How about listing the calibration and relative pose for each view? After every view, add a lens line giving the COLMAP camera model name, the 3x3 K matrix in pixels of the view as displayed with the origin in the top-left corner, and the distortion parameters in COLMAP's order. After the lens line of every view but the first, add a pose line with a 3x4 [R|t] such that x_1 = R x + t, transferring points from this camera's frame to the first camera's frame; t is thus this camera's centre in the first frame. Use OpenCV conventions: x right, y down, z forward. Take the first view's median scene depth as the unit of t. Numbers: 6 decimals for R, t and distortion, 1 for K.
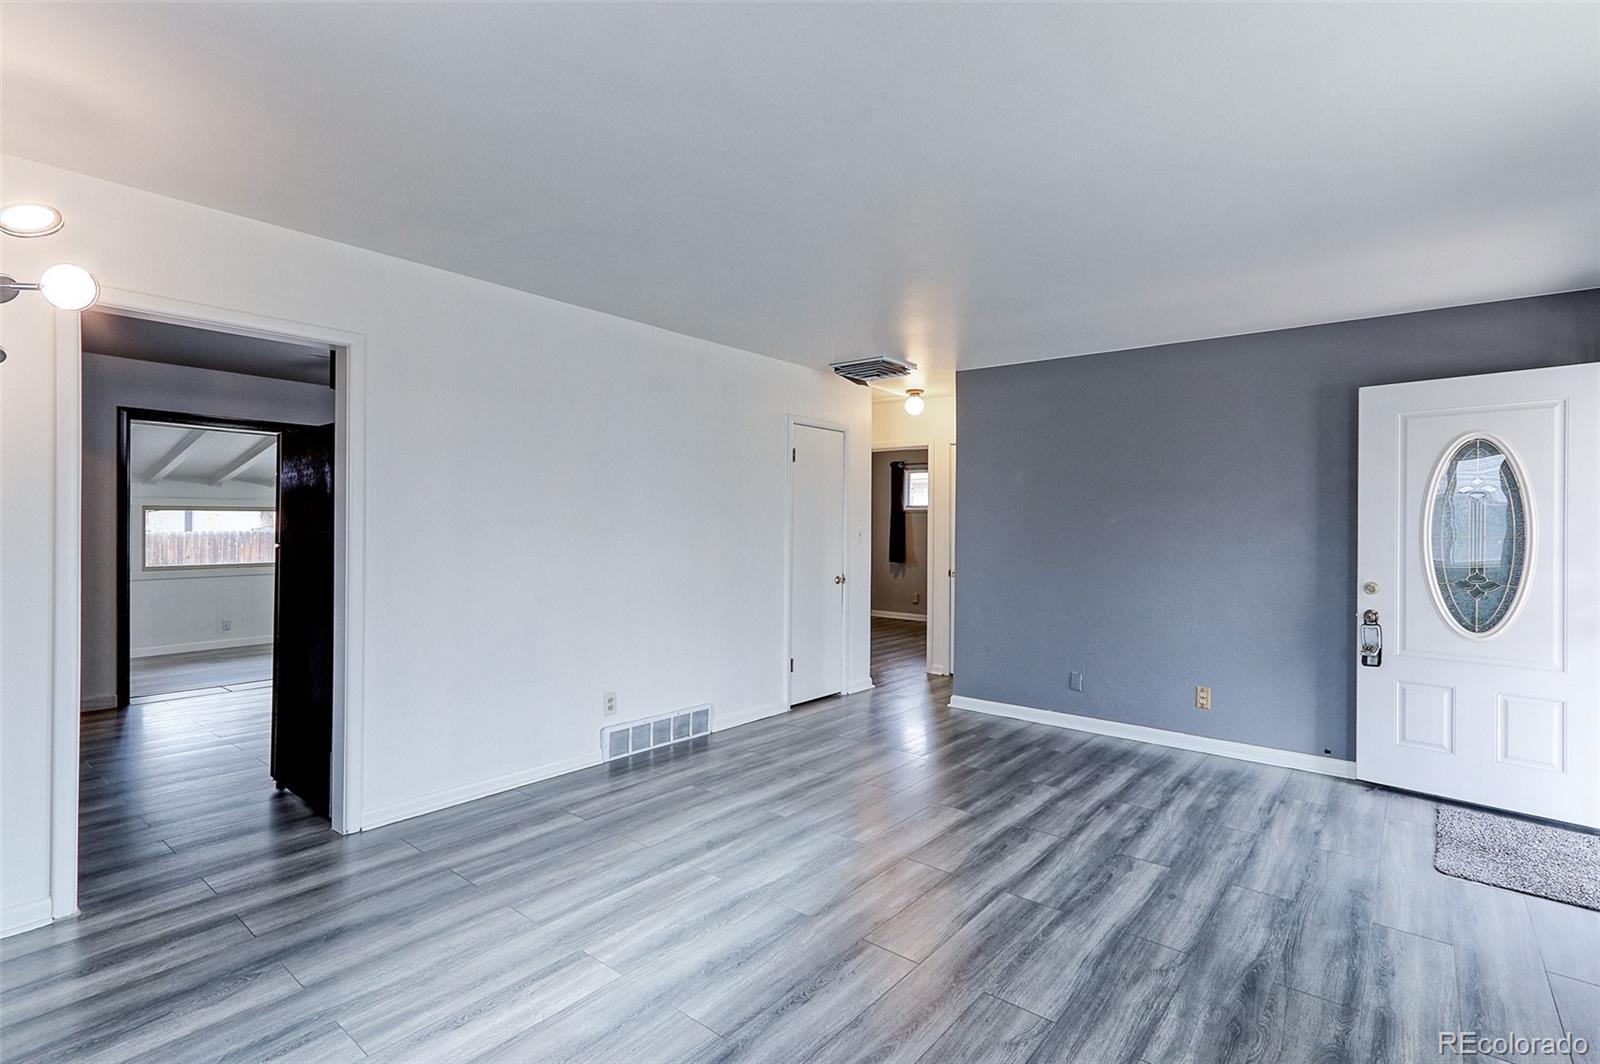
lens RADIAL K [[762.6, 0, 800.7], [0, 762.6, 525.9], [0, 0, 1]] dist [-0.001926, 0.005469]
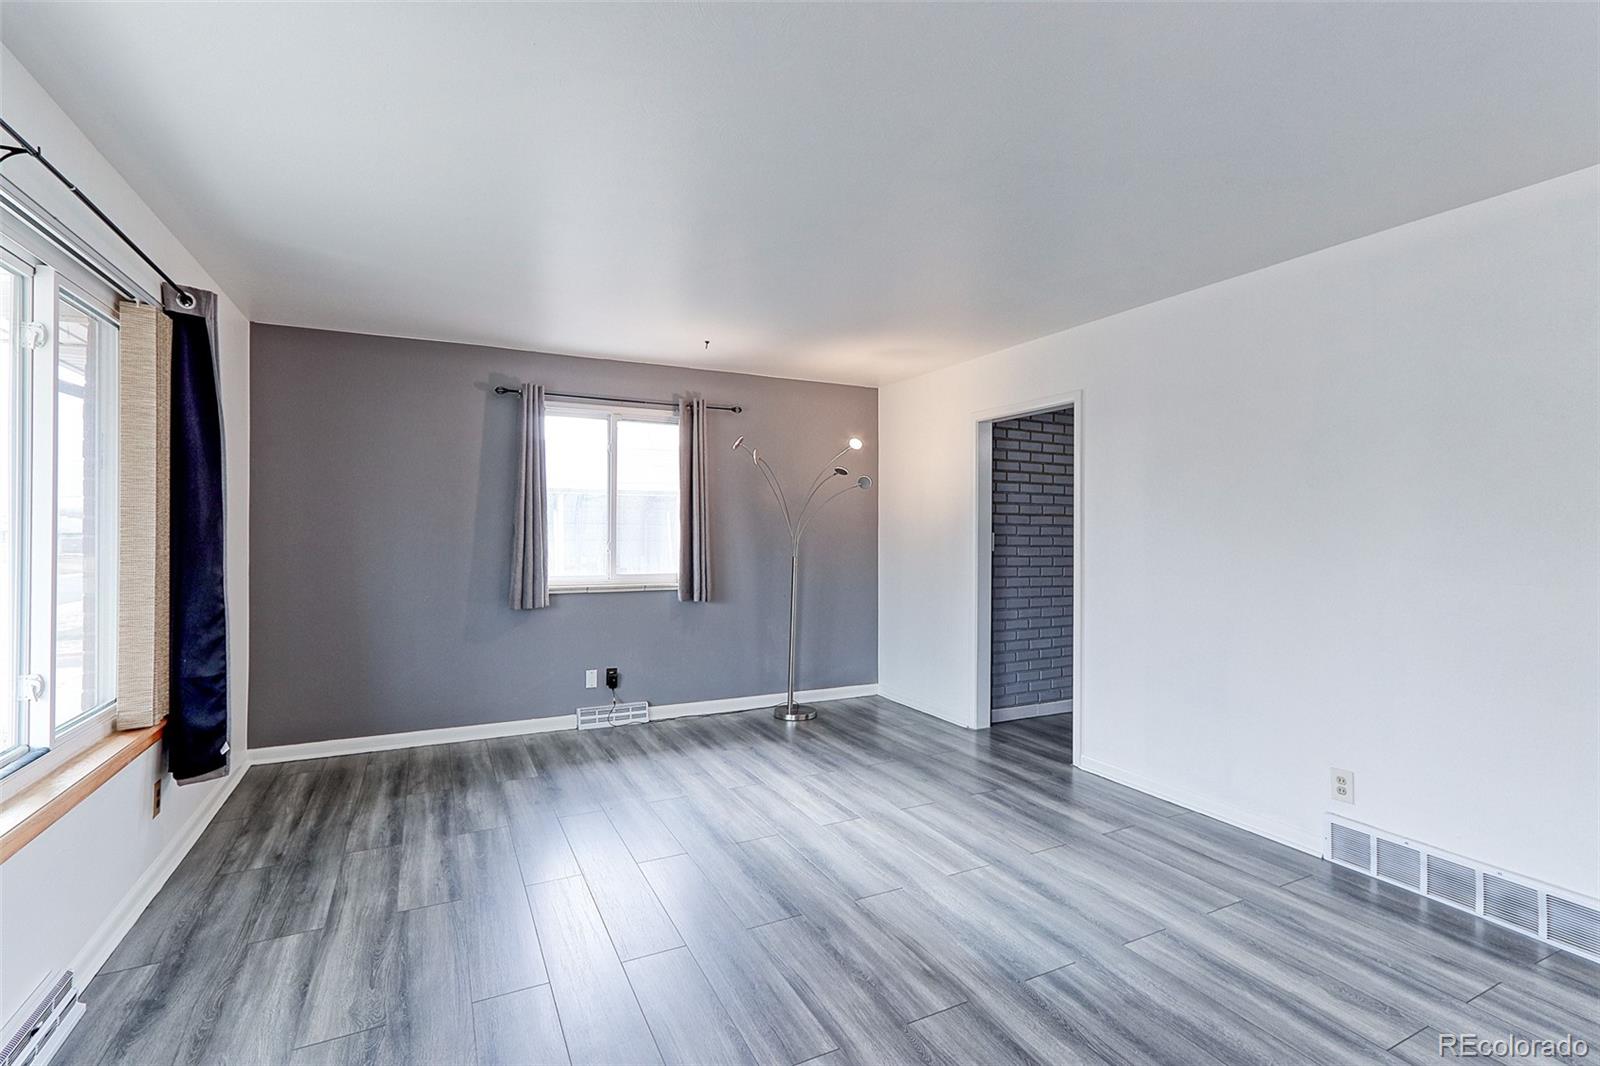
lens RADIAL K [[762.6, 0, 803.2], [0, 762.6, 532.4], [0, 0, 1]] dist [-0.001926, 0.005469]
pose [[-0.422191, -0.010699, -0.906444, 0.785761], [-0.012154, 0.999907, -0.006141, 0.008455], [0.906425, 0.008425, -0.422282, 1.076169]]
